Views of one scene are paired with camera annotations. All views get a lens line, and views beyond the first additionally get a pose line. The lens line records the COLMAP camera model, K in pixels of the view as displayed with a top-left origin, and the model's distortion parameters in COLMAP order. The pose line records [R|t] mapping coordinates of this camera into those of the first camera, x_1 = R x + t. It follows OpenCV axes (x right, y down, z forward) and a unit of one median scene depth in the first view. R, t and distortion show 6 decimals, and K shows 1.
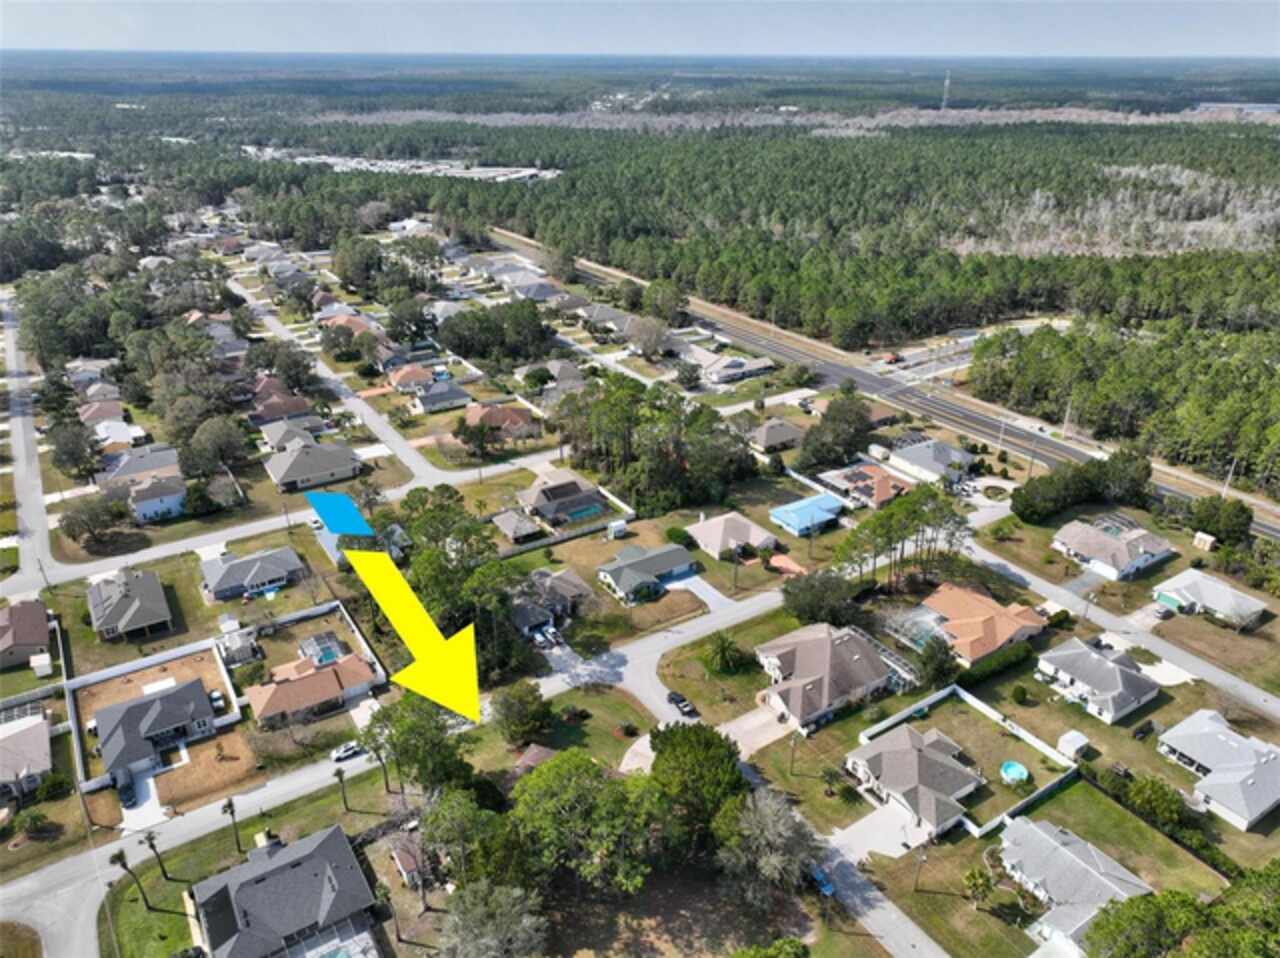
lens RADIAL K [[901.3, 0, 640.0], [0, 901.3, 479.0], [0, 0, 1]] dist [0.001748, 0.009474]
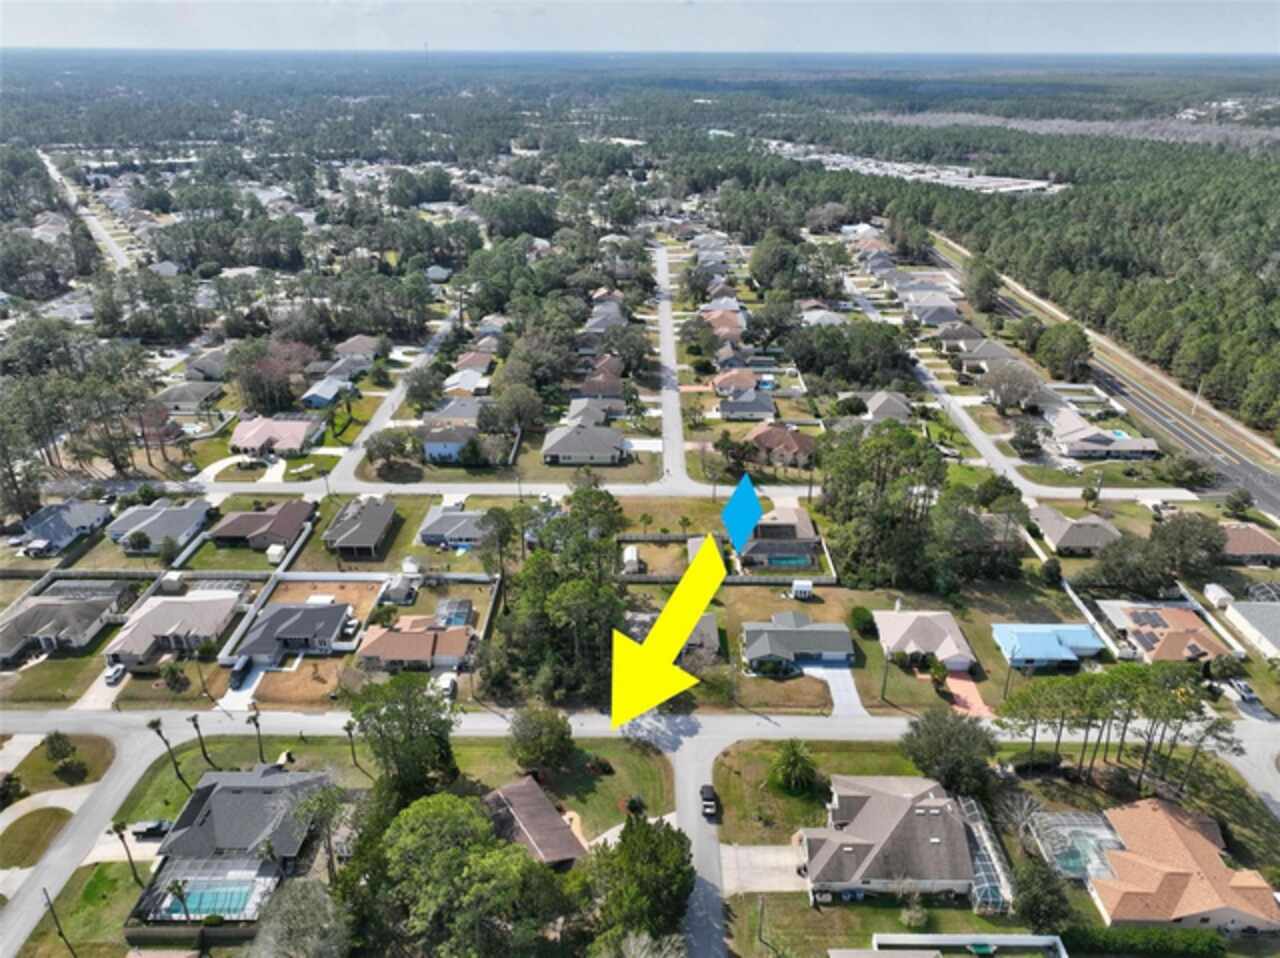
lens RADIAL K [[901.3, 0, 640.0], [0, 901.3, 479.0], [0, 0, 1]] dist [0.001748, 0.009474]
pose [[0.832595, 0.238236, -0.500030, 0.216173], [-0.238336, 0.969016, 0.064832, -0.057470], [0.499982, 0.065196, 0.863578, 0.119885]]
